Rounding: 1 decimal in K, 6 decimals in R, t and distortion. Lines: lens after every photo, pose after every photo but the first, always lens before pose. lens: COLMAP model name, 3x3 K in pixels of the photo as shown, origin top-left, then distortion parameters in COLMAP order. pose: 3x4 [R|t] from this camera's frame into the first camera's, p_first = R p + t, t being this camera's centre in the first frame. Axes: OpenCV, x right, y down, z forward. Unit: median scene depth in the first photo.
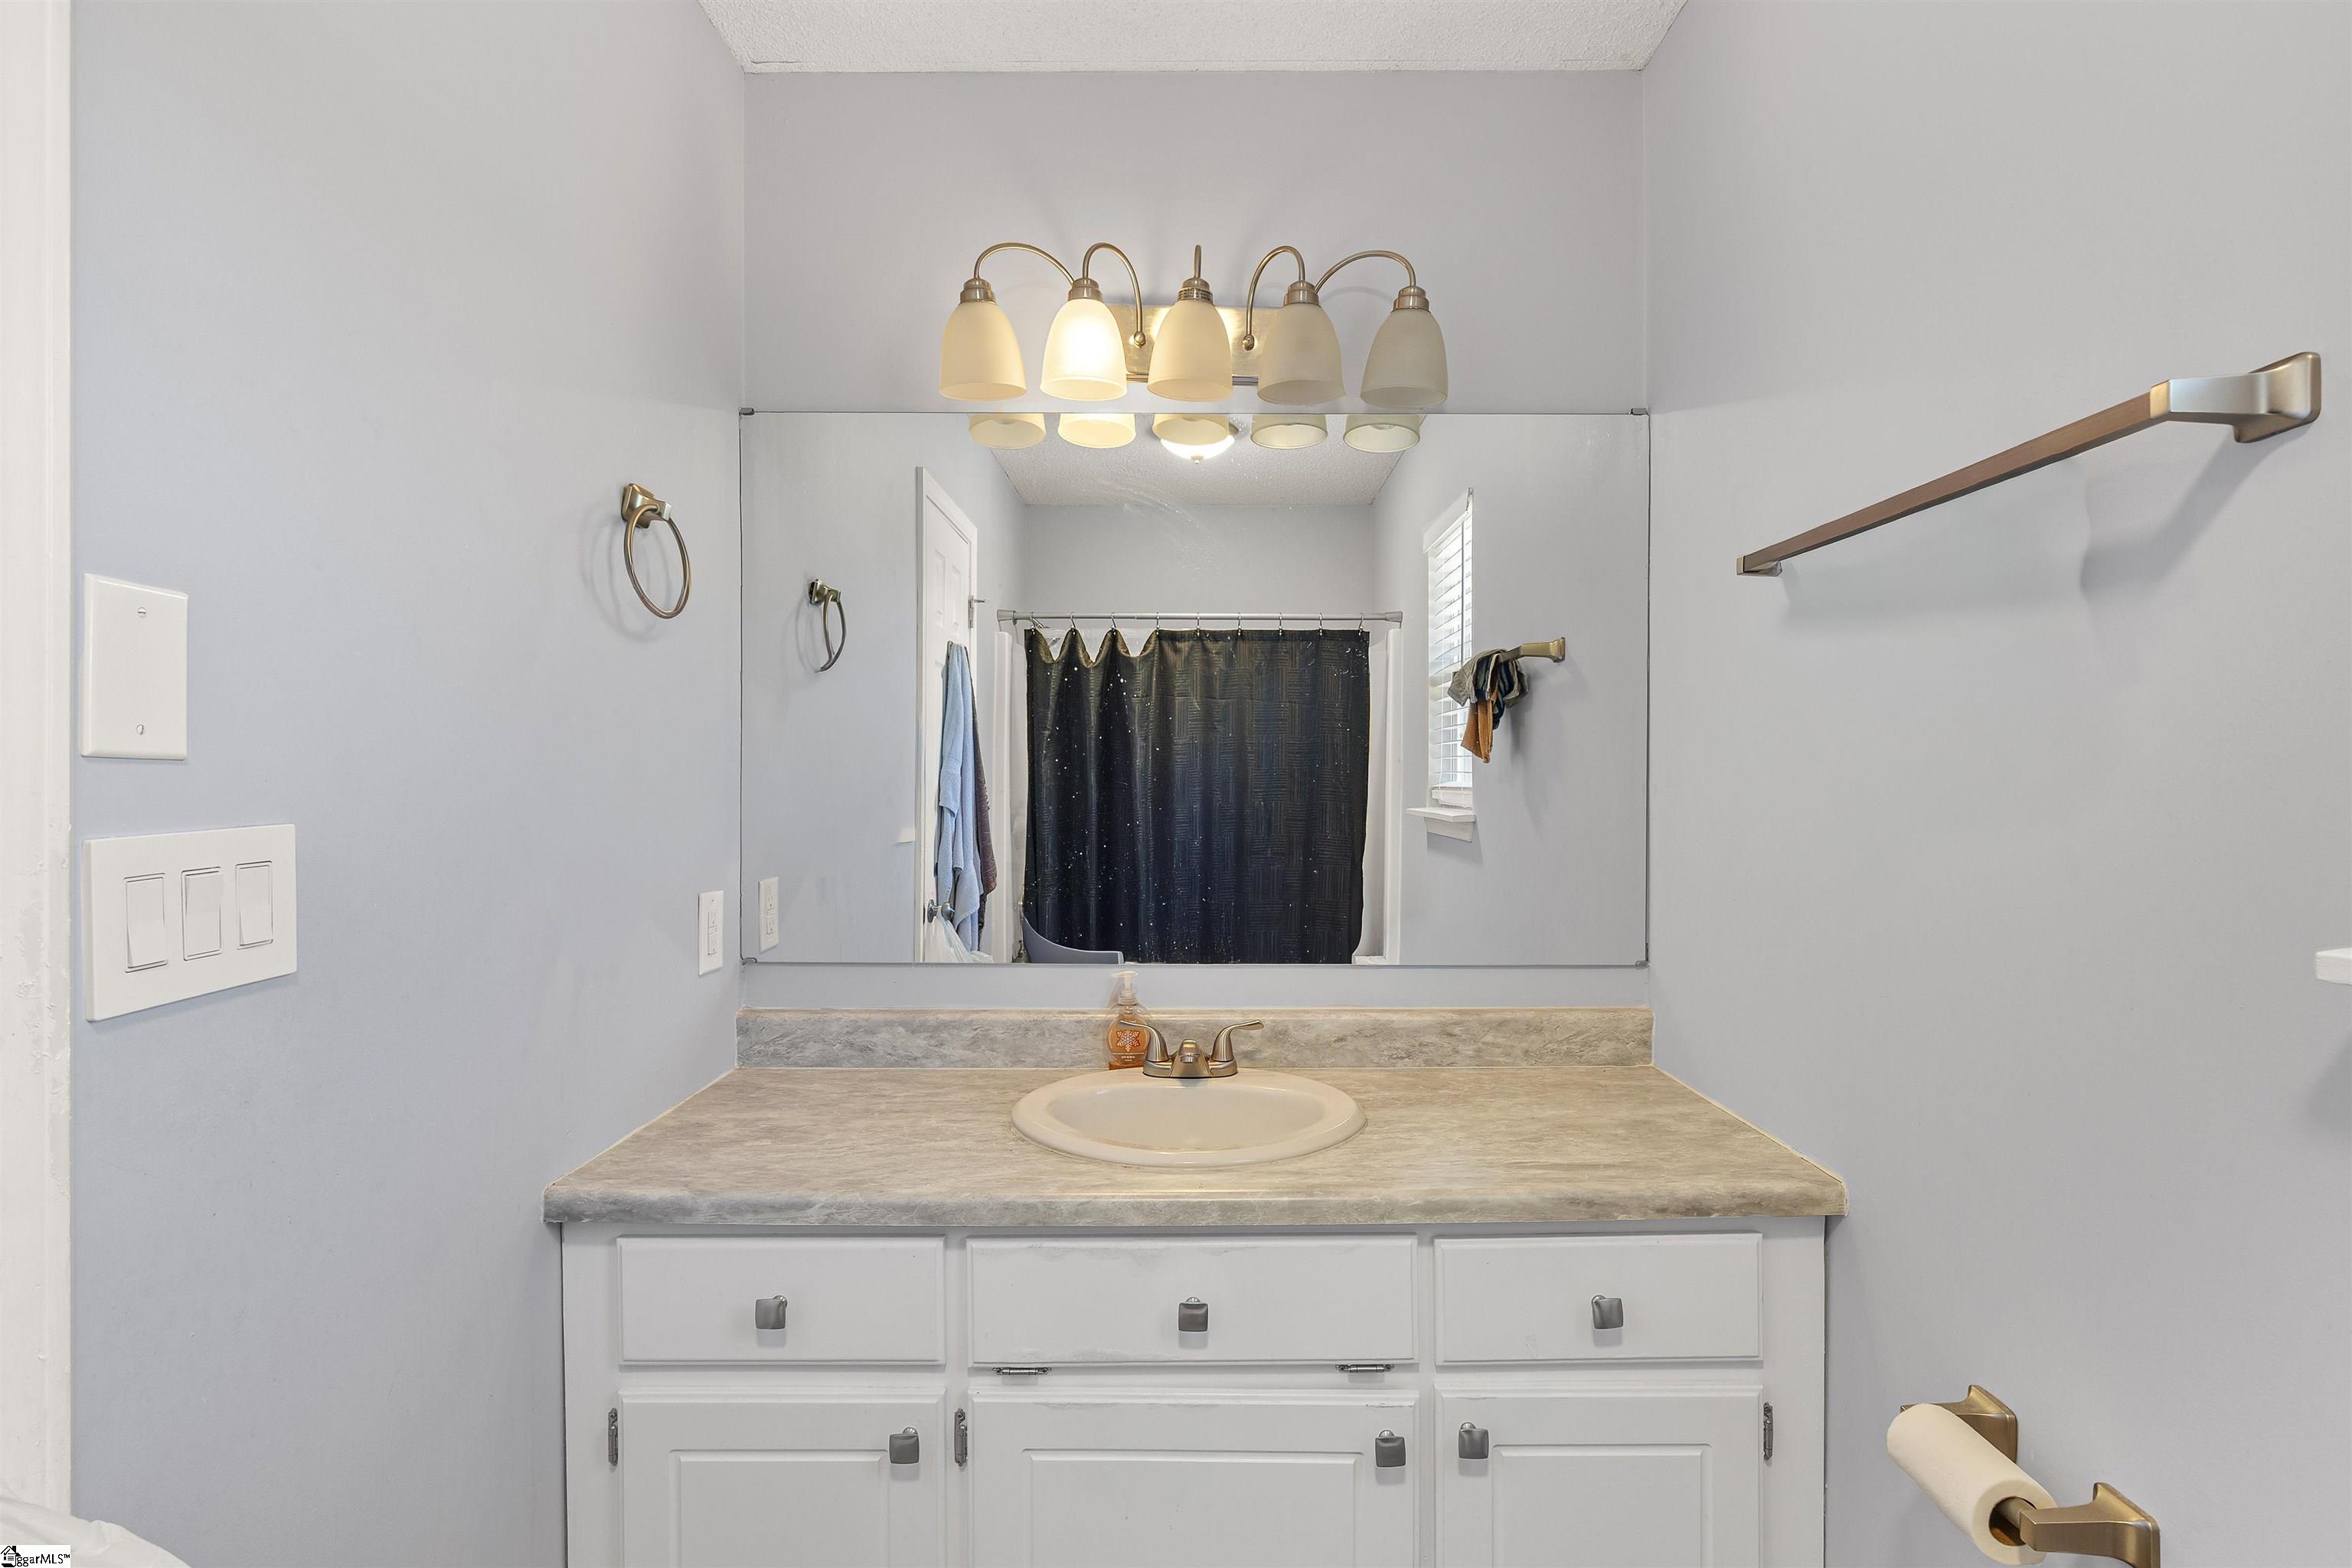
lens RADIAL K [[1130.3, 0, 1230.2], [0, 1130.3, 784.7], [0, 0, 1]] dist [-0.001032, 0.000540]
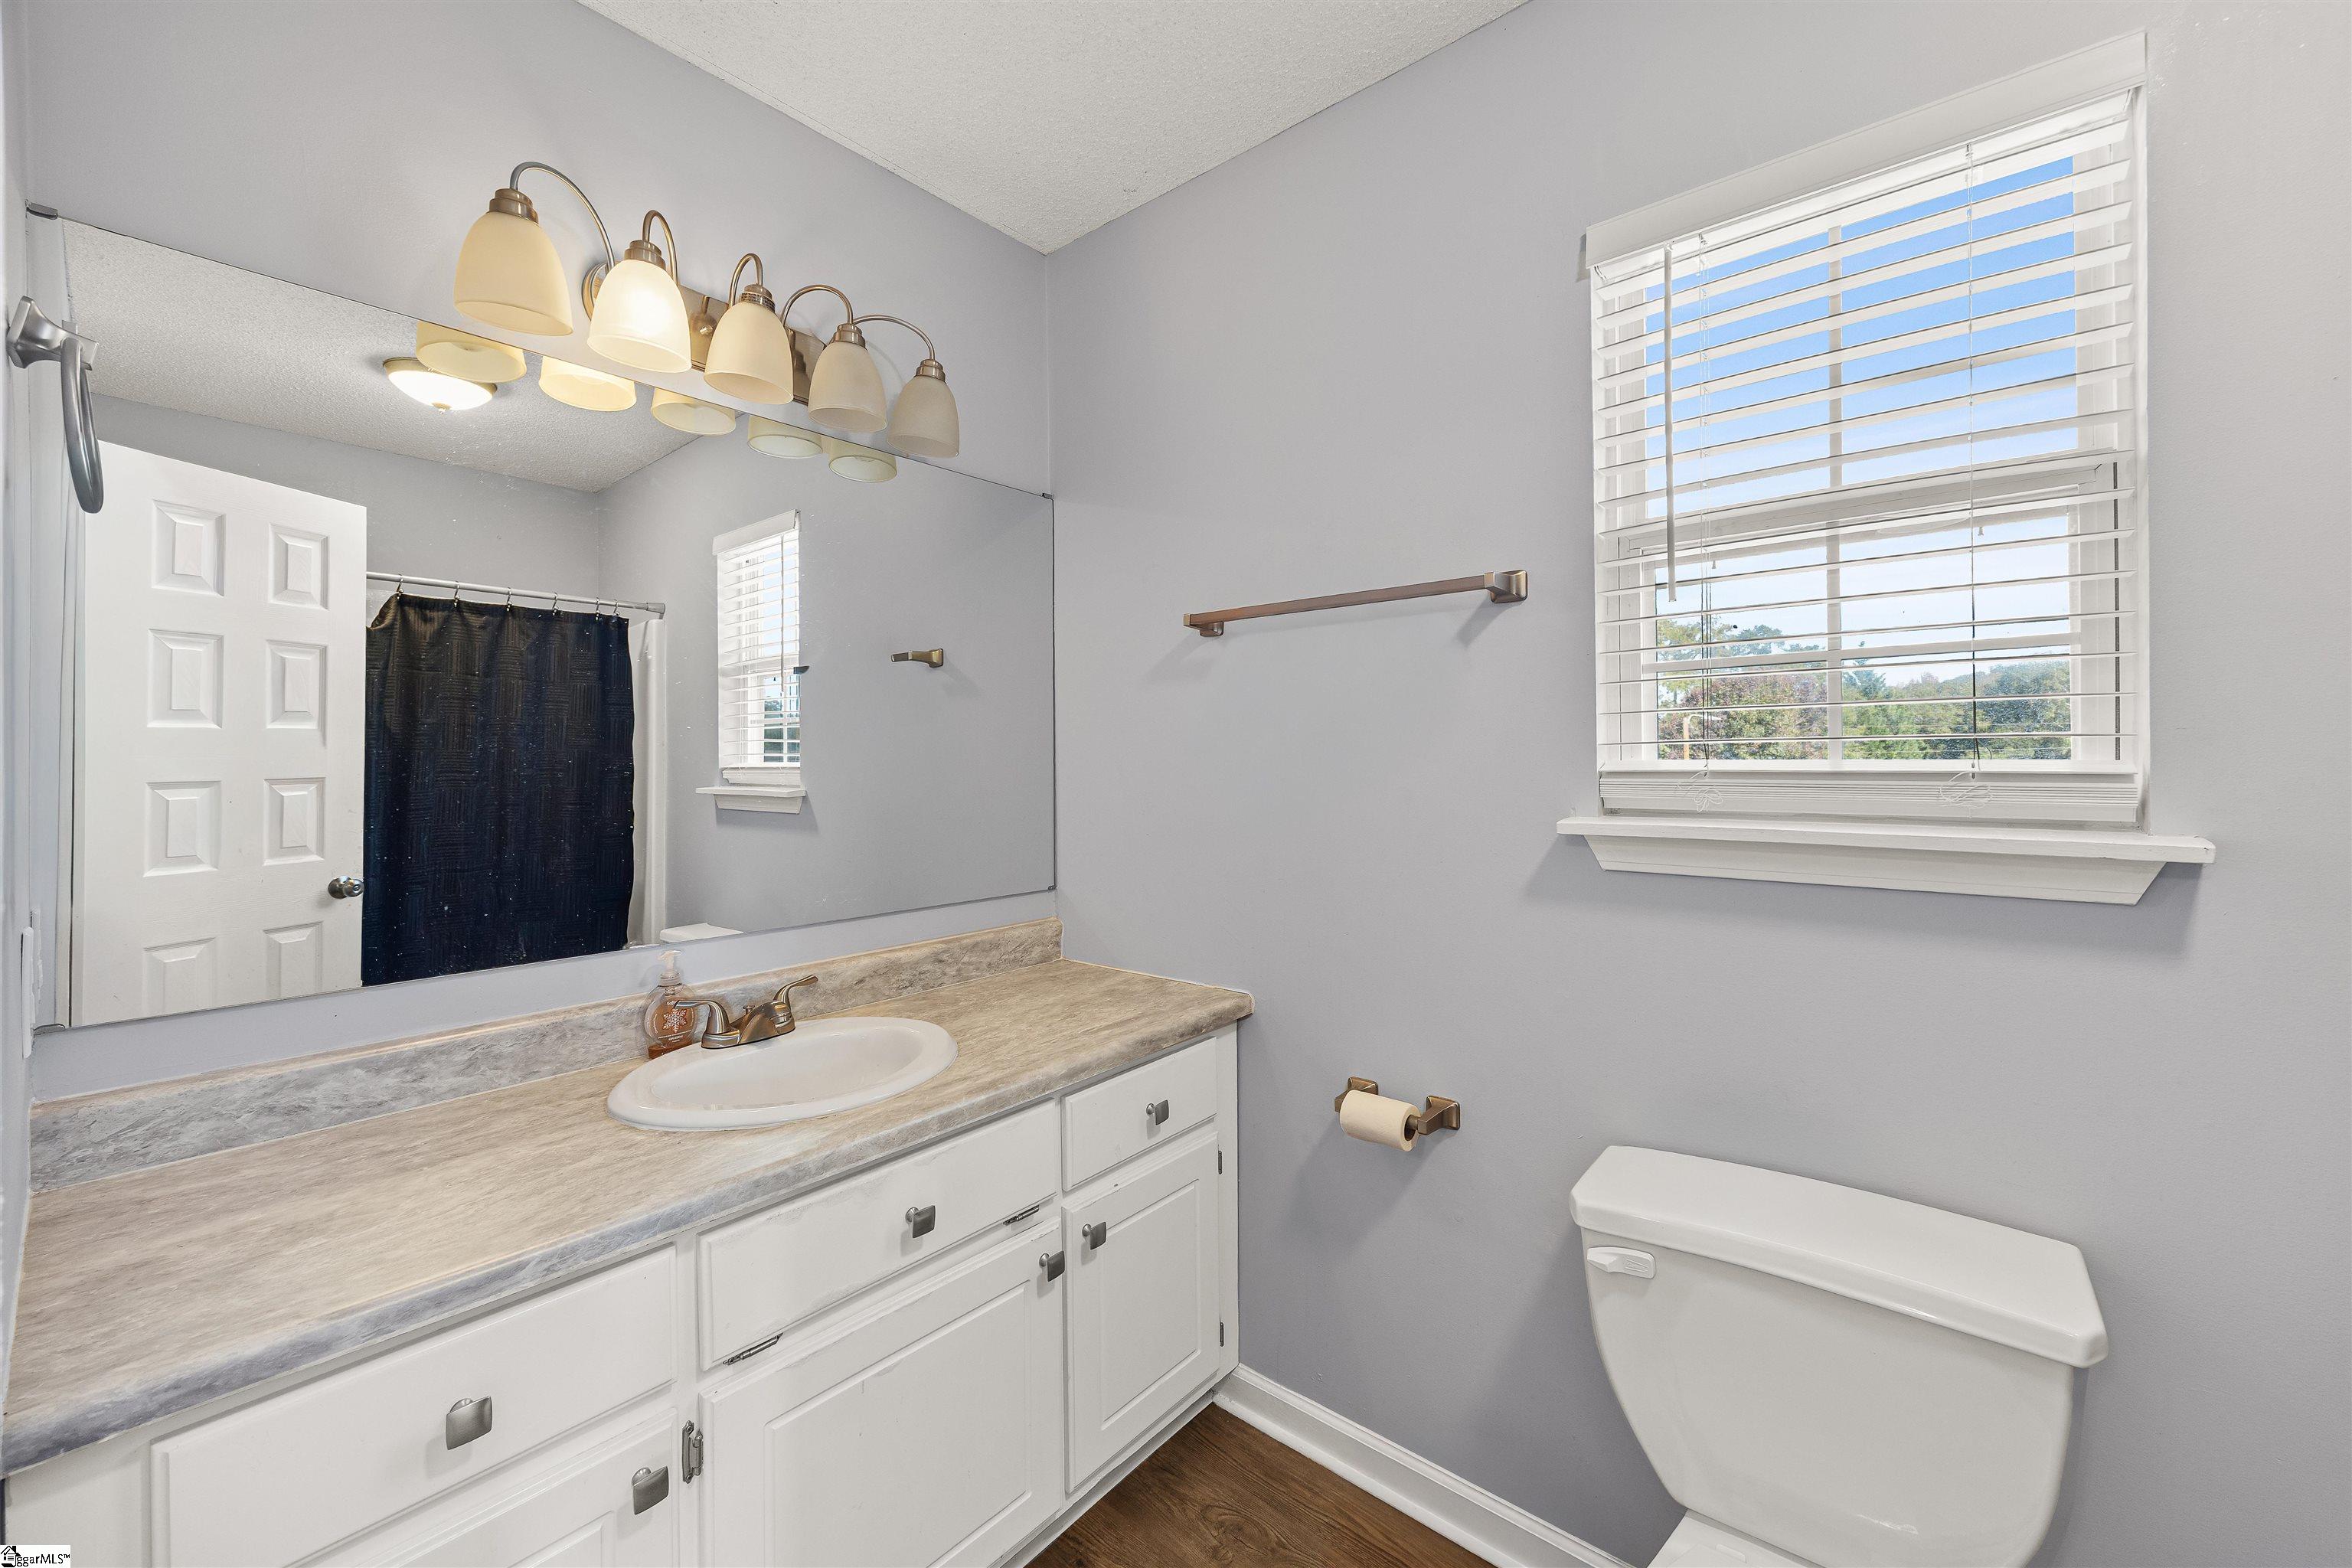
lens RADIAL K [[917.6, 0, 1185.1], [0, 917.6, 759.6], [0, 0, 1]] dist [-0.000448, 0.000206]
pose [[0.648177, -0.004147, 0.761478, -0.432195], [0.011553, 0.999924, -0.004388, 0.005785], [-0.761402, 0.011642, 0.648175, 0.141749]]
